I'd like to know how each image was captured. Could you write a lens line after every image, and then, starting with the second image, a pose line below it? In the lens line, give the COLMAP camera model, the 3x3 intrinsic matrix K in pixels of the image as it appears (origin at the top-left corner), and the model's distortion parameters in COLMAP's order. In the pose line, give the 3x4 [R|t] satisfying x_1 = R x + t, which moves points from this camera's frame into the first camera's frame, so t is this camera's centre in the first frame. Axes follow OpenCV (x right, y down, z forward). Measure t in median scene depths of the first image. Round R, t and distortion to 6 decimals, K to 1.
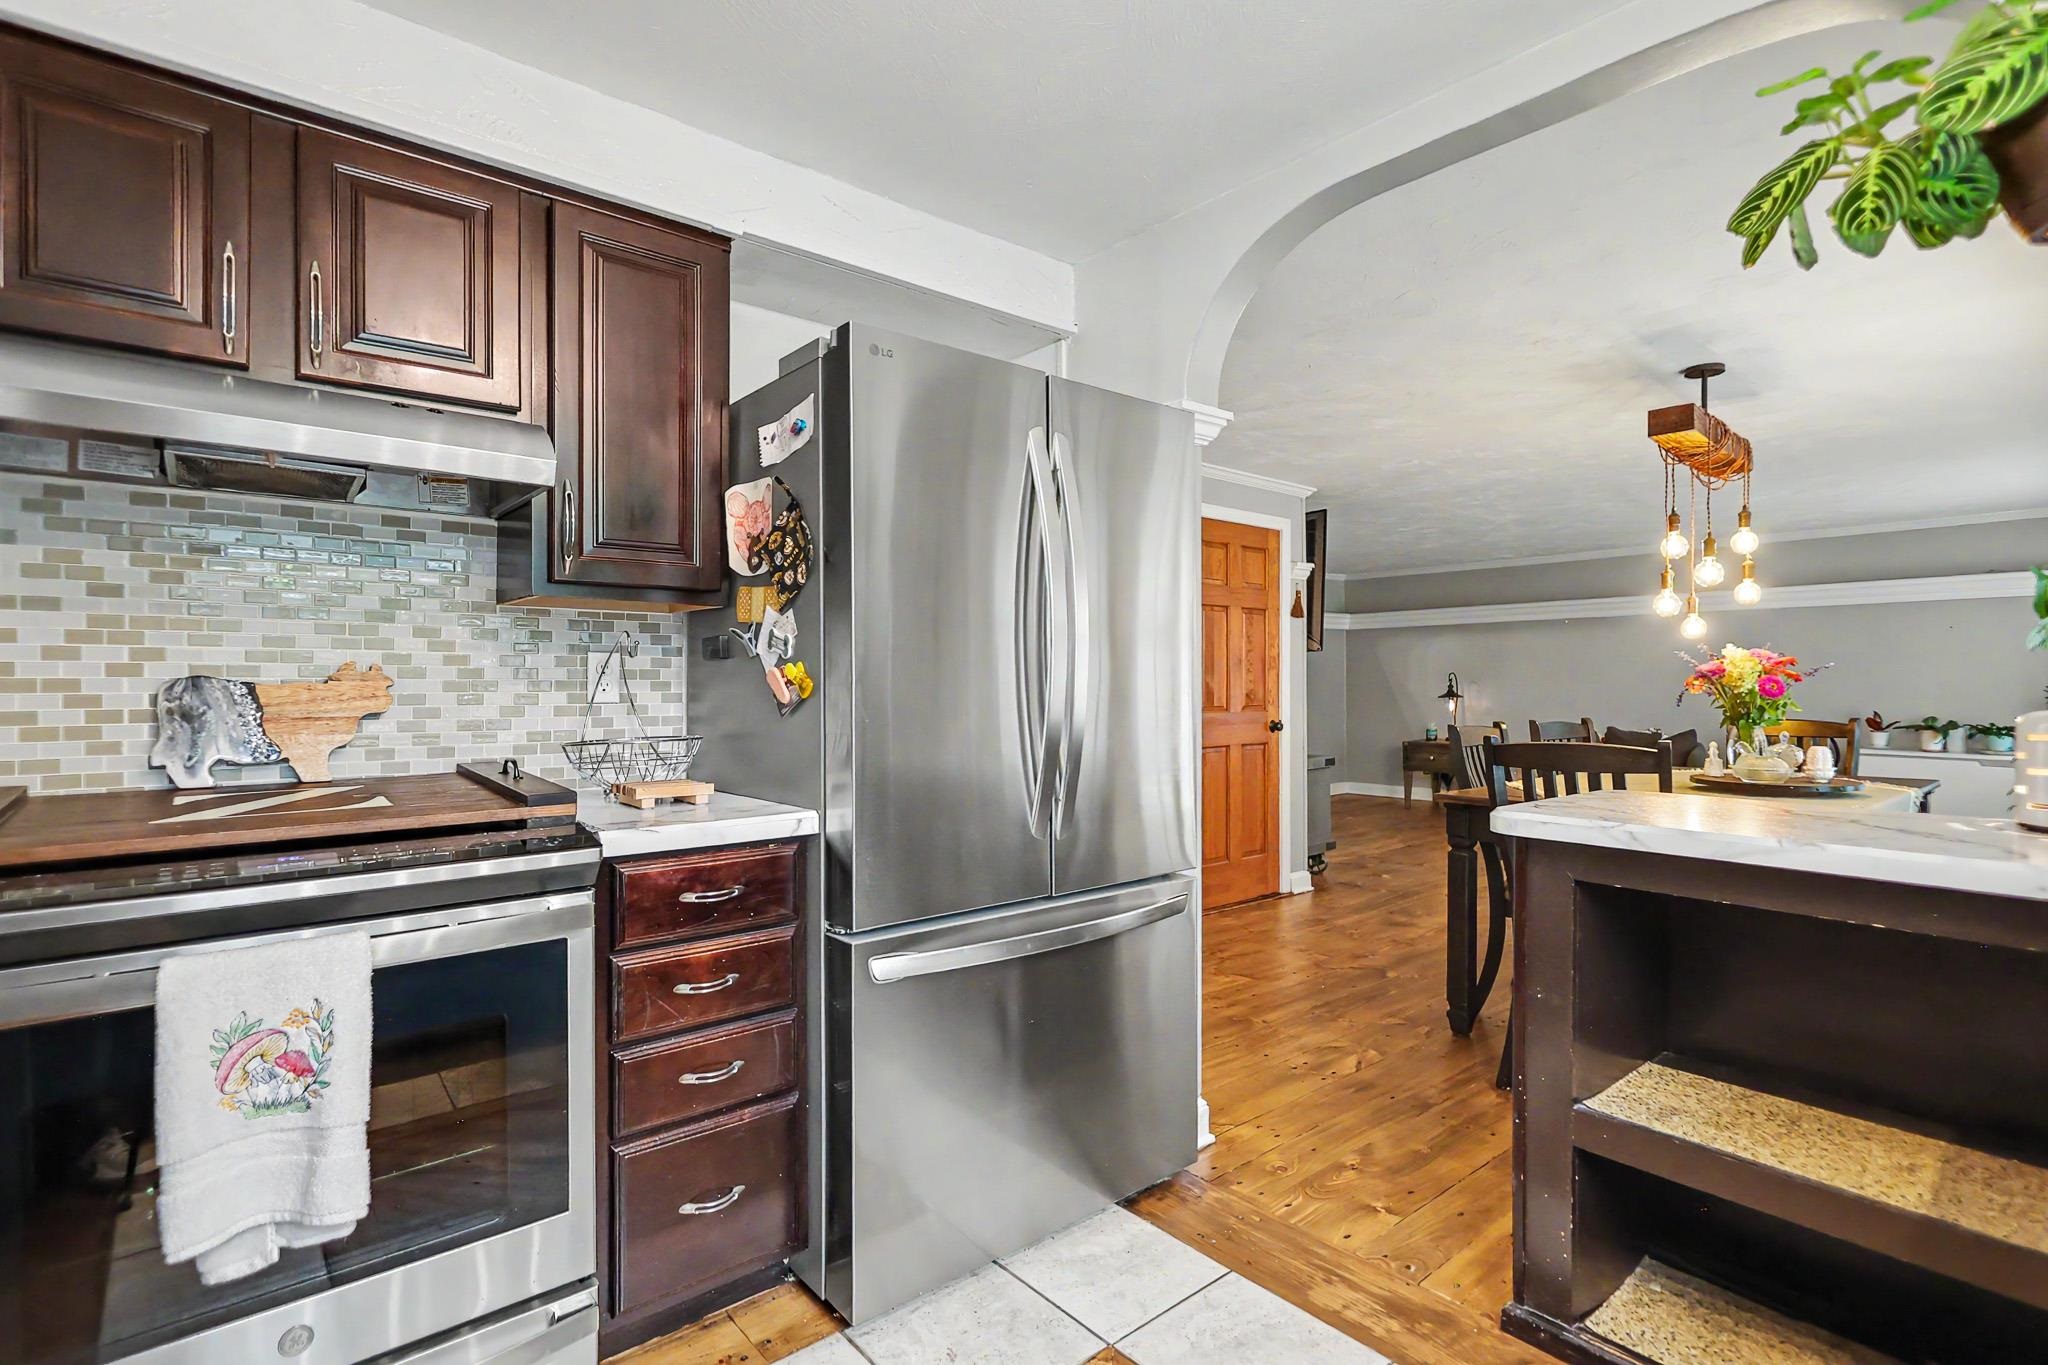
lens RADIAL K [[980.9, 0, 1012.5], [0, 980.9, 679.2], [0, 0, 1]] dist [0.000638, 0.000181]
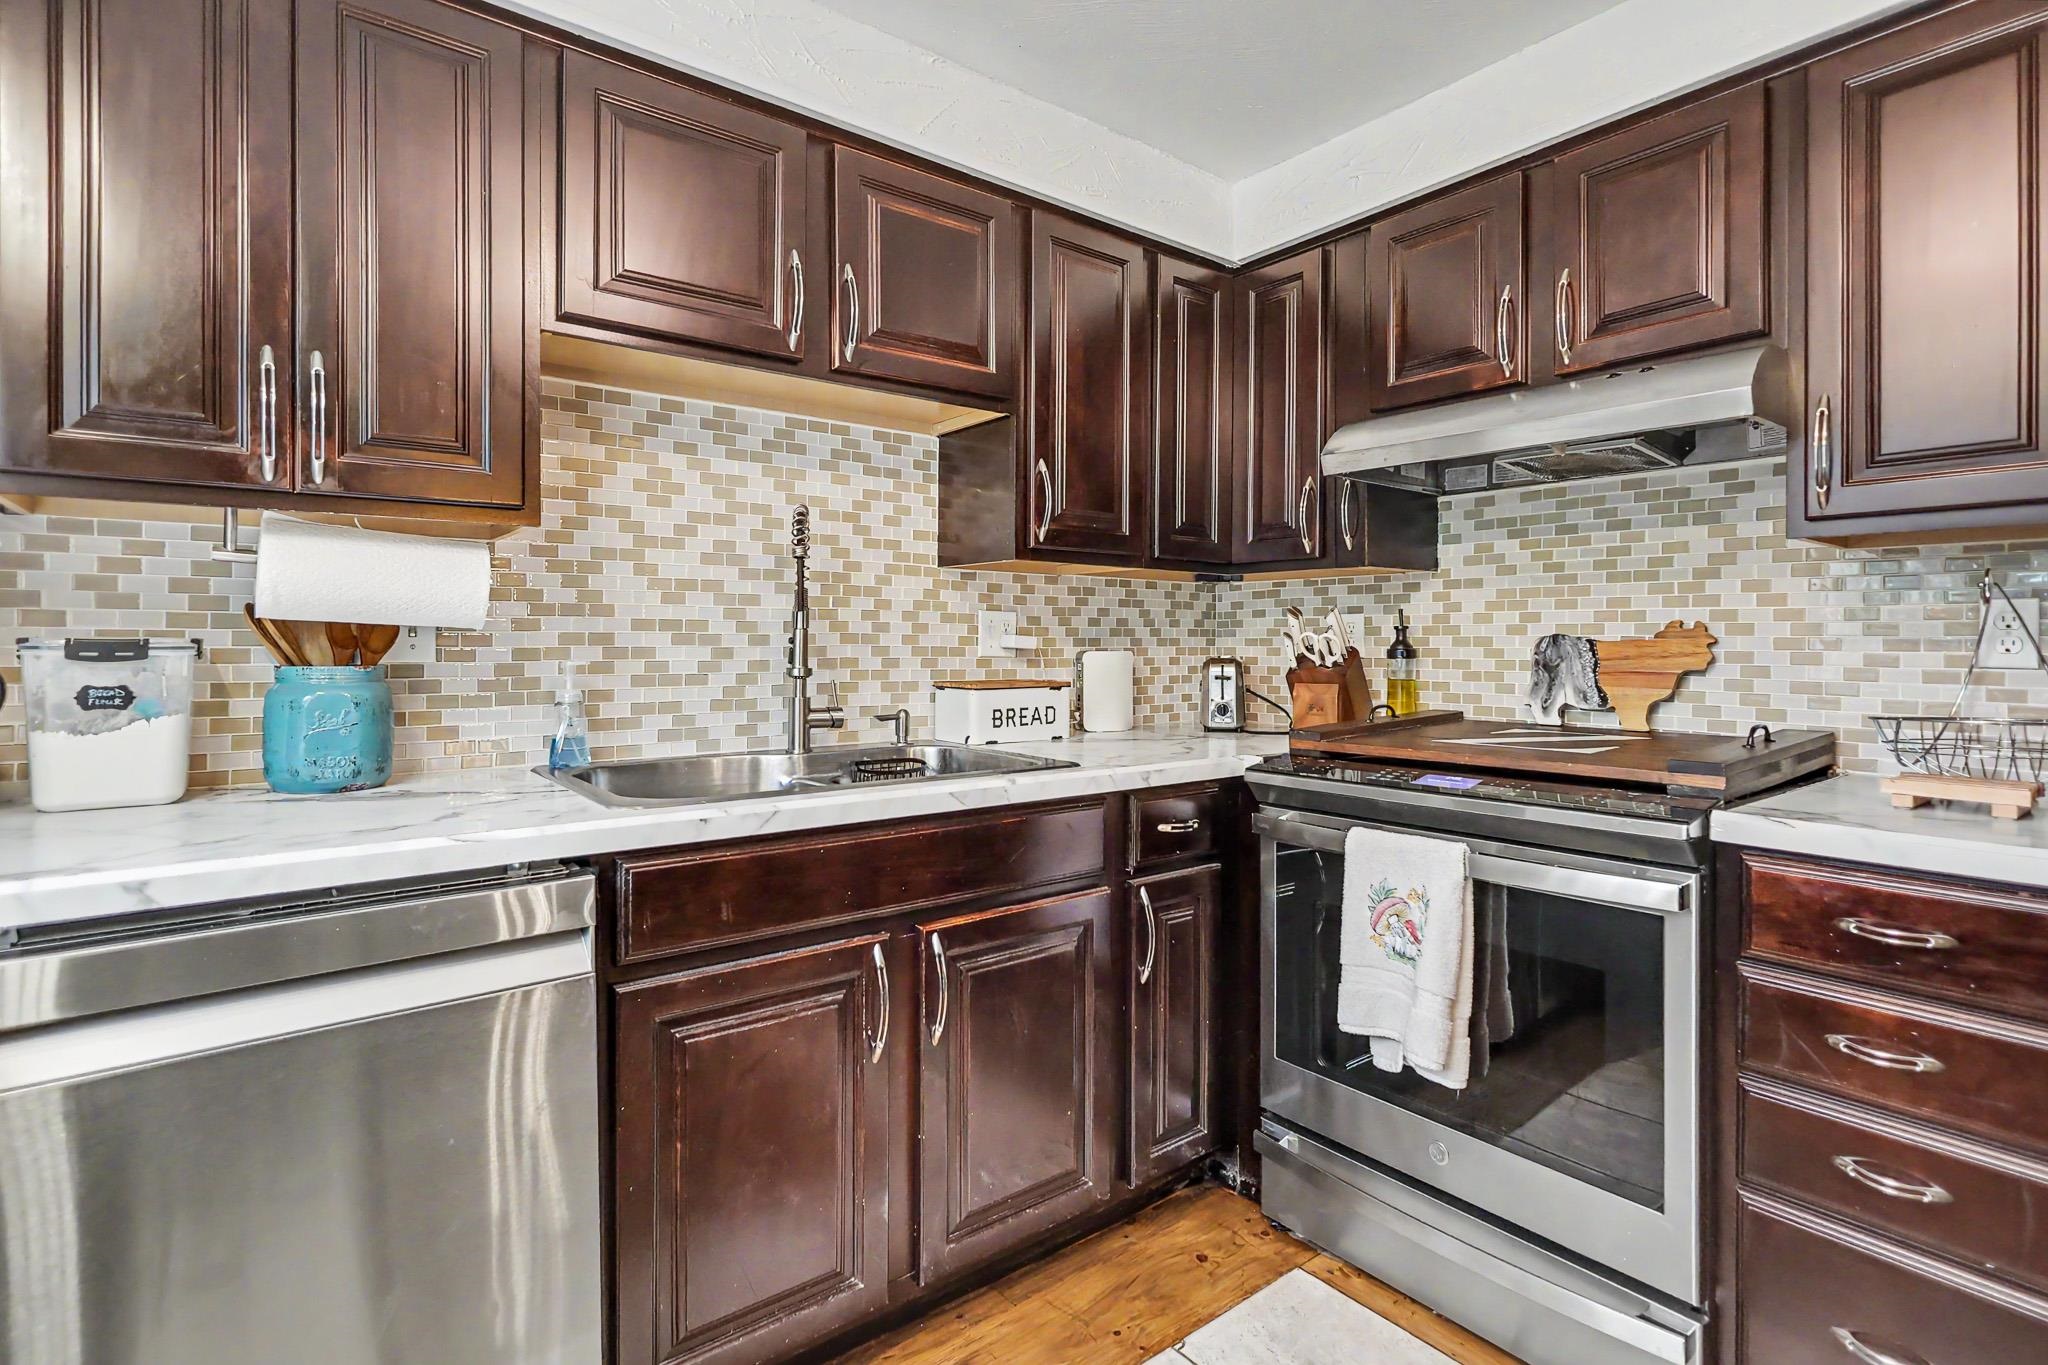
lens RADIAL K [[980.9, 0, 1000.1], [0, 980.9, 644.7], [0, 0, 1]] dist [0.000638, 0.000181]
pose [[-0.043154, 0.006026, -0.999050, 0.424602], [0.001618, 0.999981, 0.005962, 0.001514], [0.999067, -0.001359, -0.043163, 0.359742]]
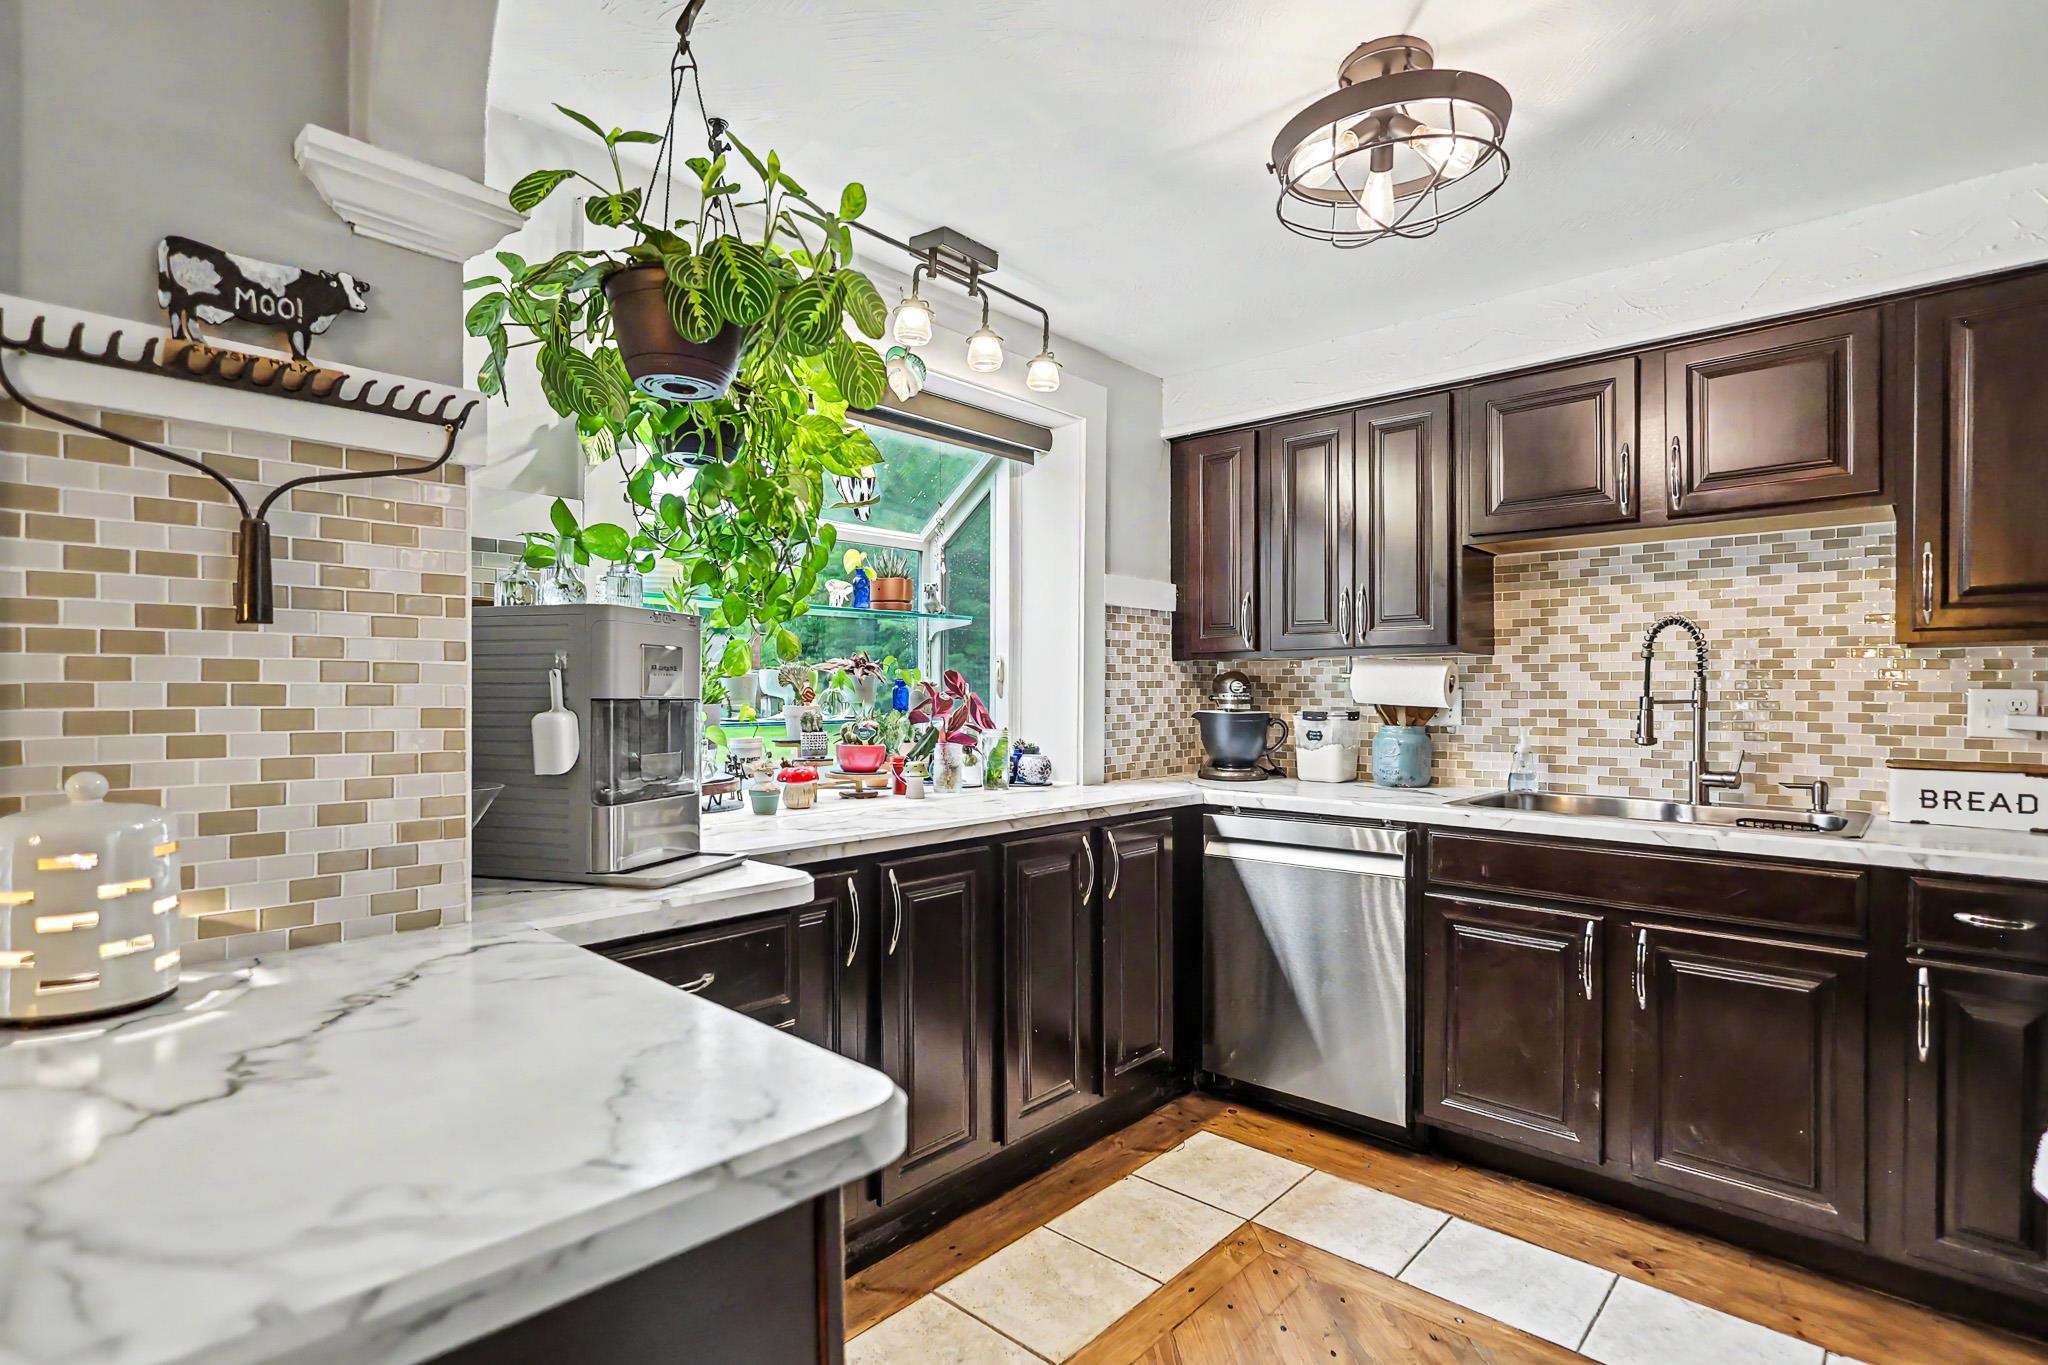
lens RADIAL K [[980.9, 0, 1025.8], [0, 980.9, 692.6], [0, 0, 1]] dist [0.000638, 0.000181]
pose [[-0.990999, 0.000114, -0.133866, 0.512073], [0.000539, 0.999995, -0.003137, -0.042665], [0.133865, -0.003181, -0.990995, 1.838600]]
